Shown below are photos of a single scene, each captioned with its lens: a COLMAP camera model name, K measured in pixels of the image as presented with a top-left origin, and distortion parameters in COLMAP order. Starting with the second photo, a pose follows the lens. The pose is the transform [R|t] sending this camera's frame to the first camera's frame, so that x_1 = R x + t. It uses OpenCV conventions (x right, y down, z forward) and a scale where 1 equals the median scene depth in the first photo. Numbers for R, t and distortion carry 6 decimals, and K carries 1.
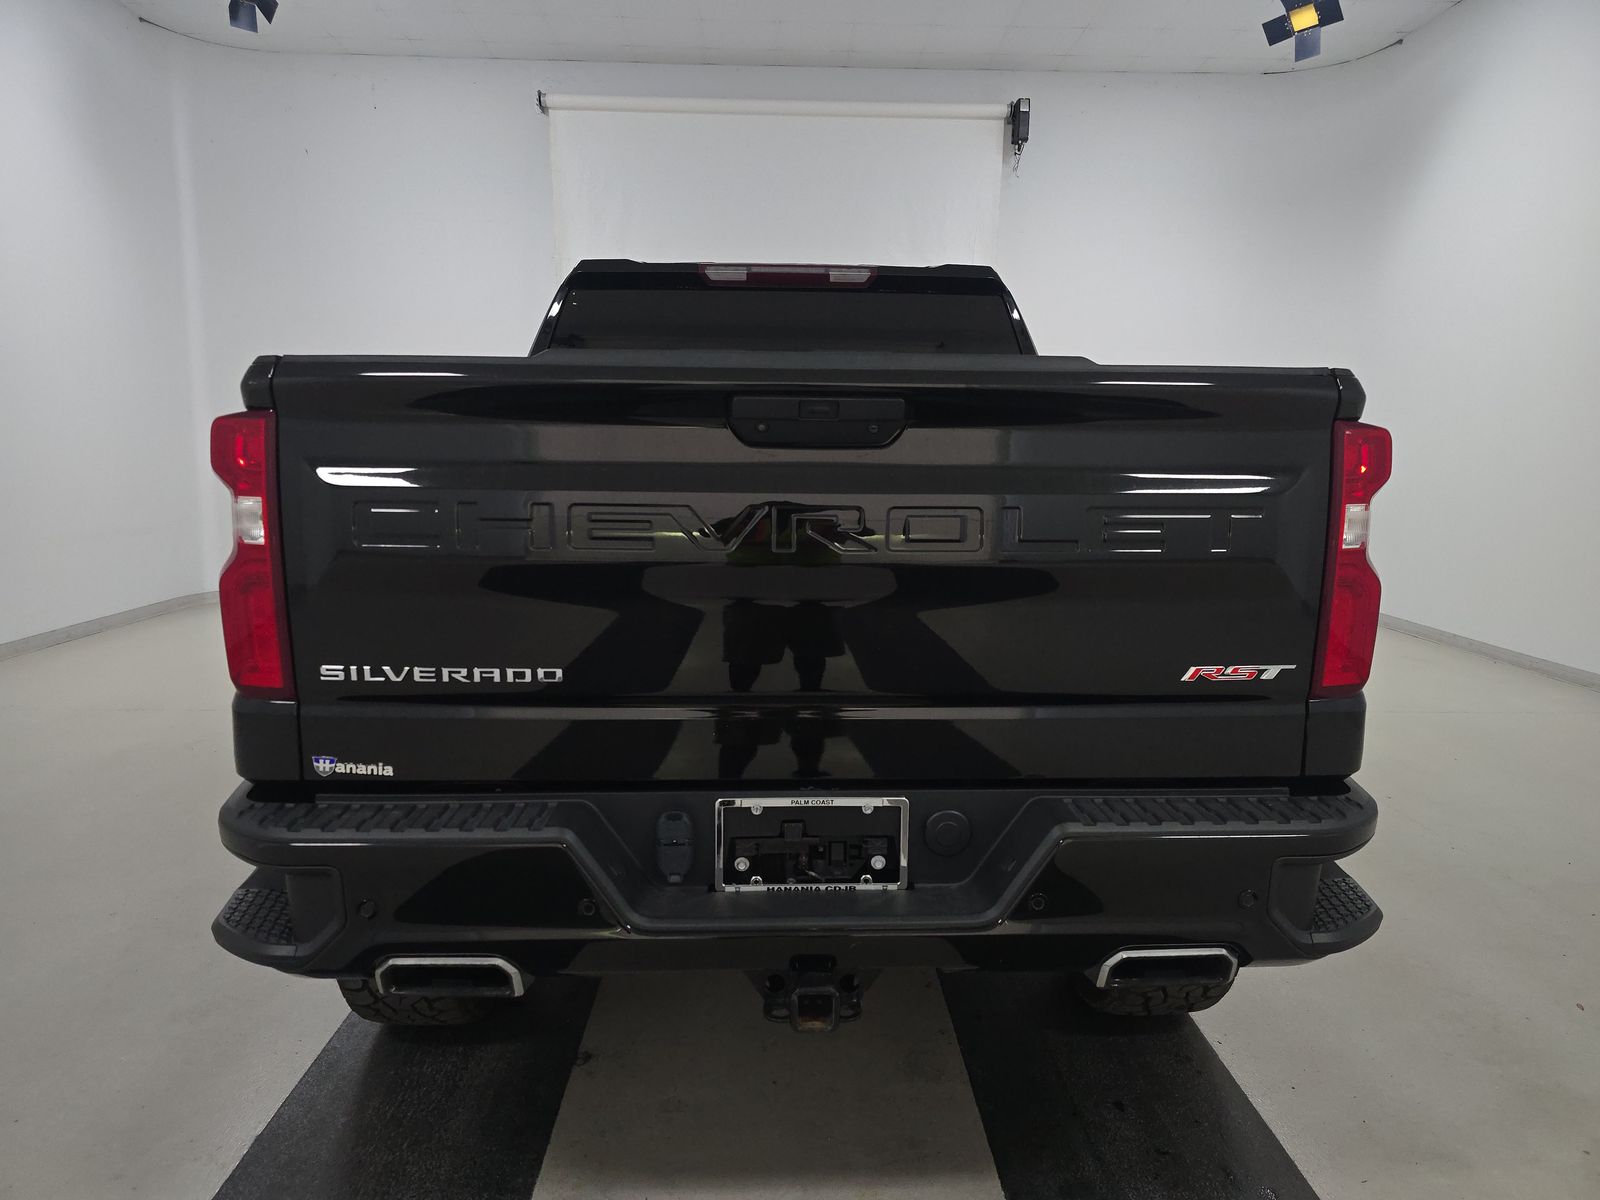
lens RADIAL K [[1092.0, 0, 800.0], [0, 1092.0, 600.0], [0, 0, 1]] dist [-0.002472, 0.000282]
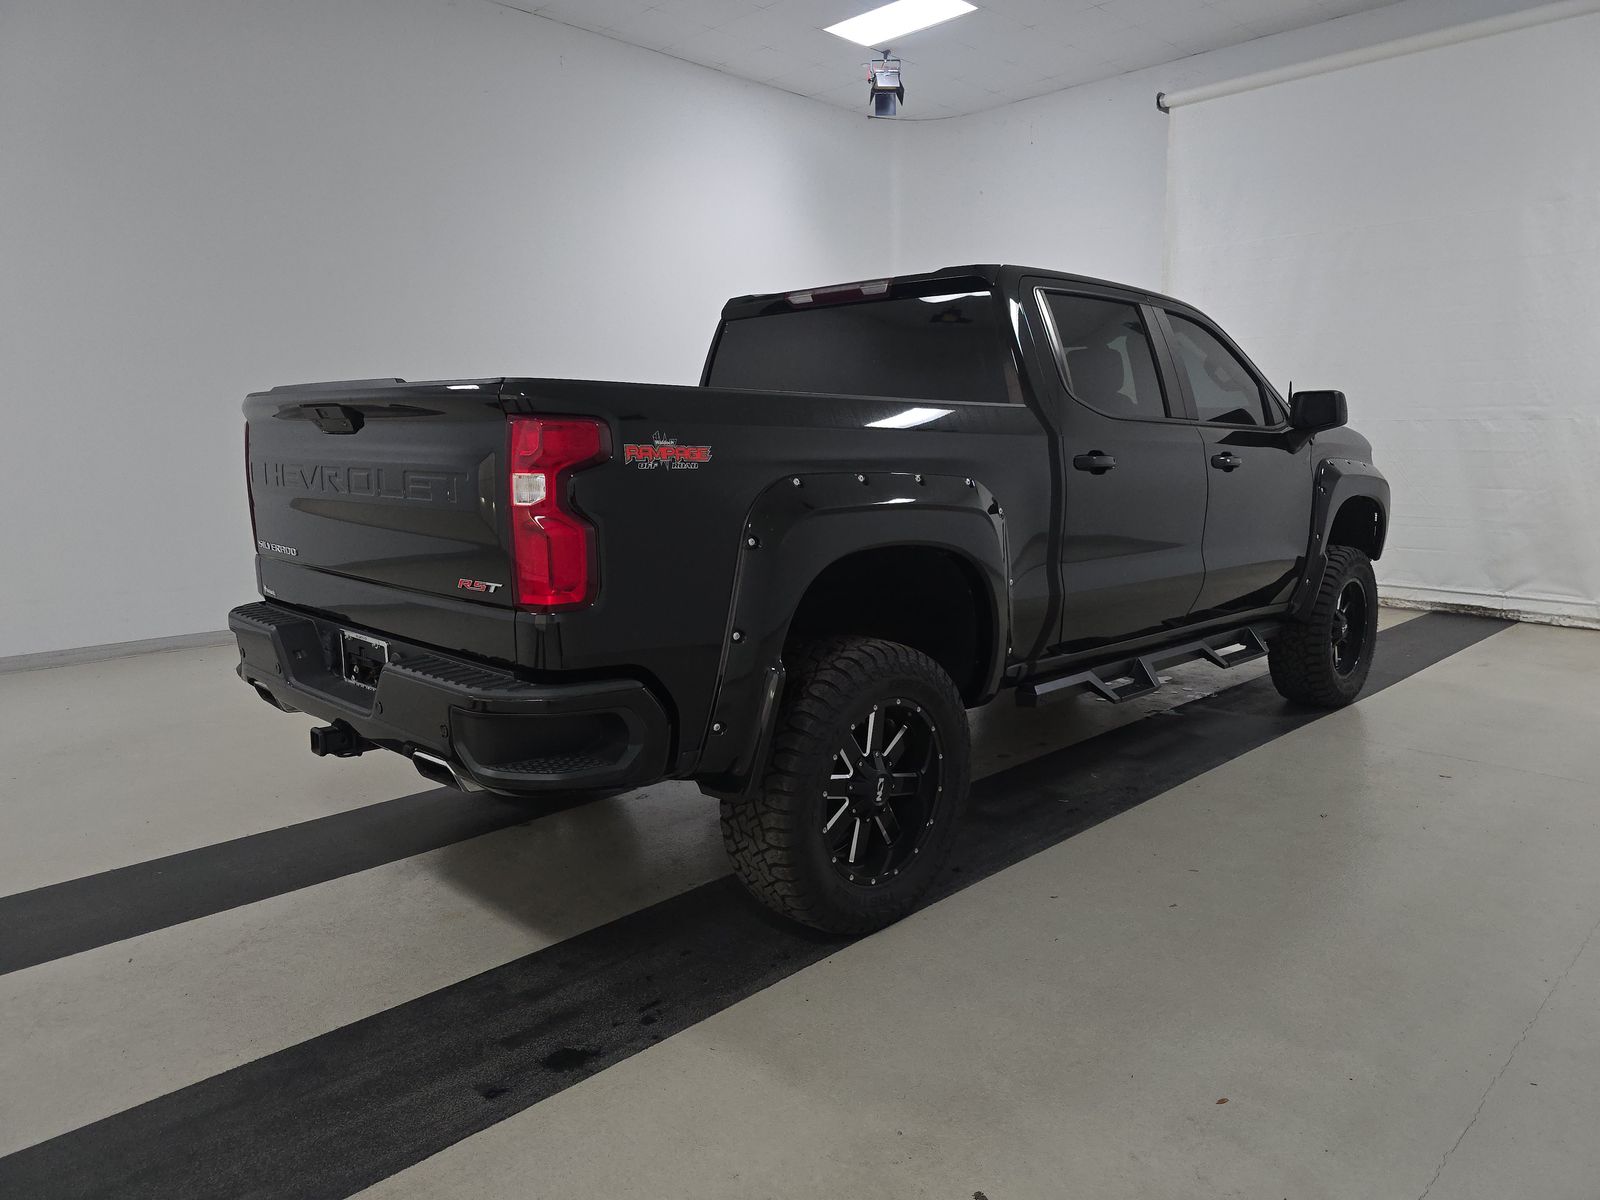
lens RADIAL K [[1092.0, 0, 800.0], [0, 1092.0, 600.0], [0, 0, 1]] dist [-0.002472, 0.000282]
pose [[0.675967, 0.096749, -0.730553, 0.883680], [-0.091022, 0.994715, 0.047511, -0.011945], [0.731289, 0.034380, 0.681201, 0.152880]]
